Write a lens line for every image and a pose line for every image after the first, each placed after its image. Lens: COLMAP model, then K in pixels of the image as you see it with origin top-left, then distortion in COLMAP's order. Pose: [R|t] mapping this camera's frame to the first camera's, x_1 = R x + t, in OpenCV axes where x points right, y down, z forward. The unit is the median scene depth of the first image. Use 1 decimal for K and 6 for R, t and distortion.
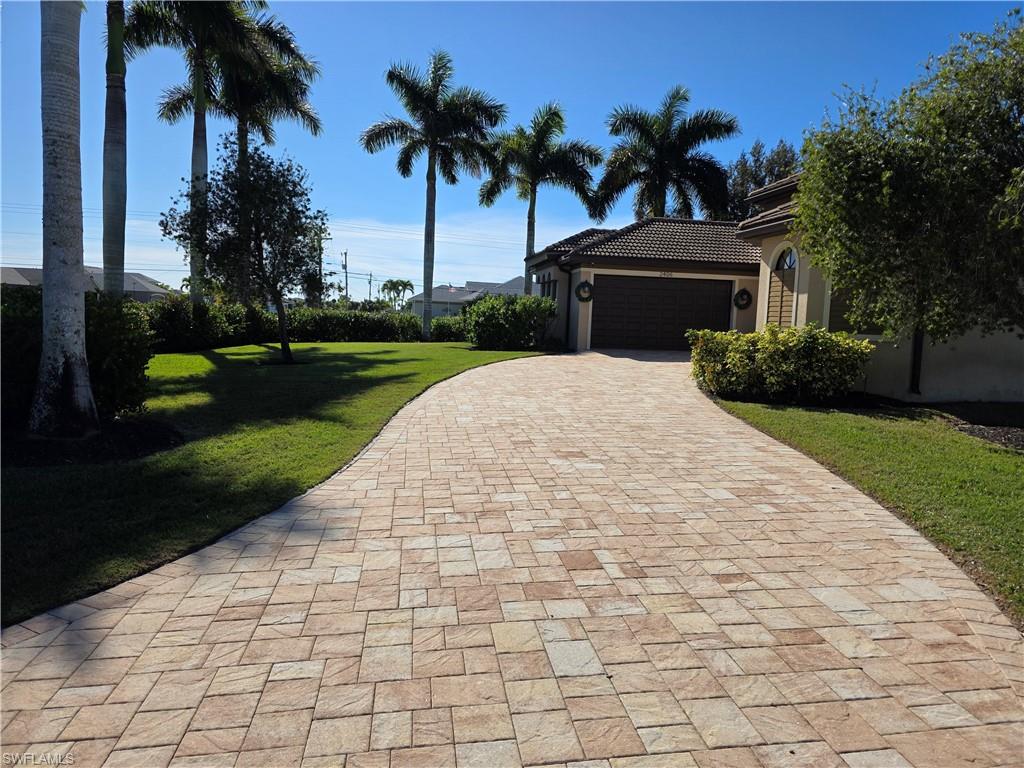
lens RADIAL K [[680.6, 0, 512.9], [0, 680.6, 371.2], [0, 0, 1]] dist [0.077103, -0.082396]
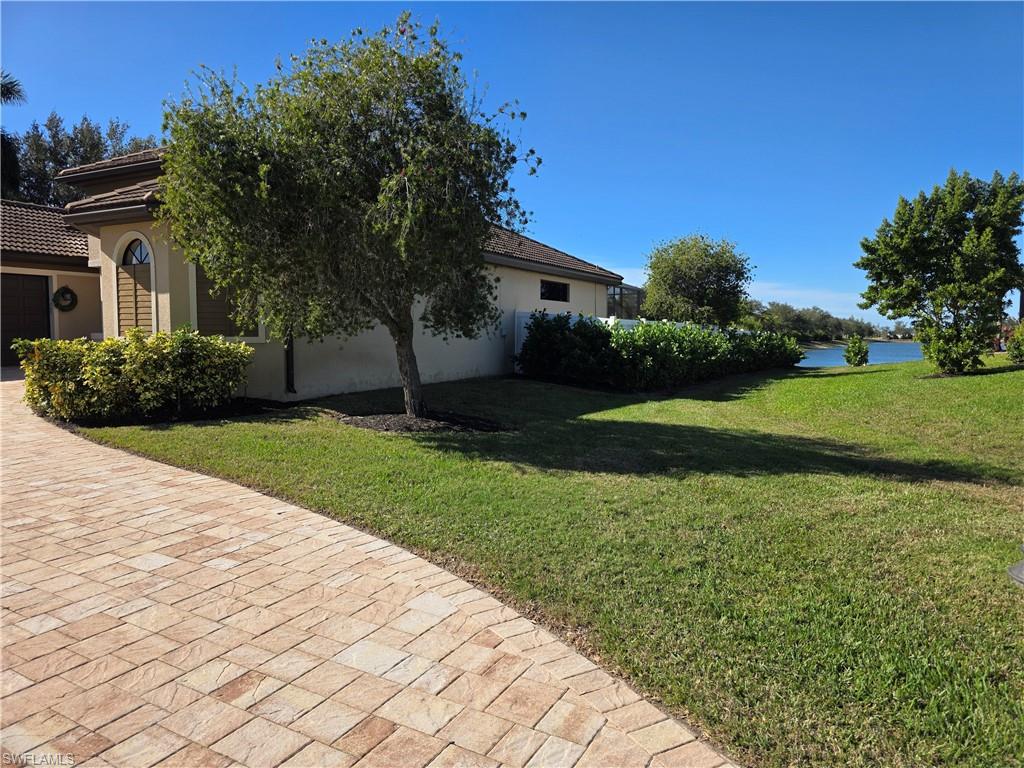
lens RADIAL K [[680.6, 0, 512.9], [0, 680.6, 371.2], [0, 0, 1]] dist [0.077103, -0.082396]
pose [[0.599384, -0.082534, 0.796195, -0.025394], [0.083900, 0.995669, 0.040051, -0.013551], [-0.796053, 0.042795, 0.603713, 0.141538]]
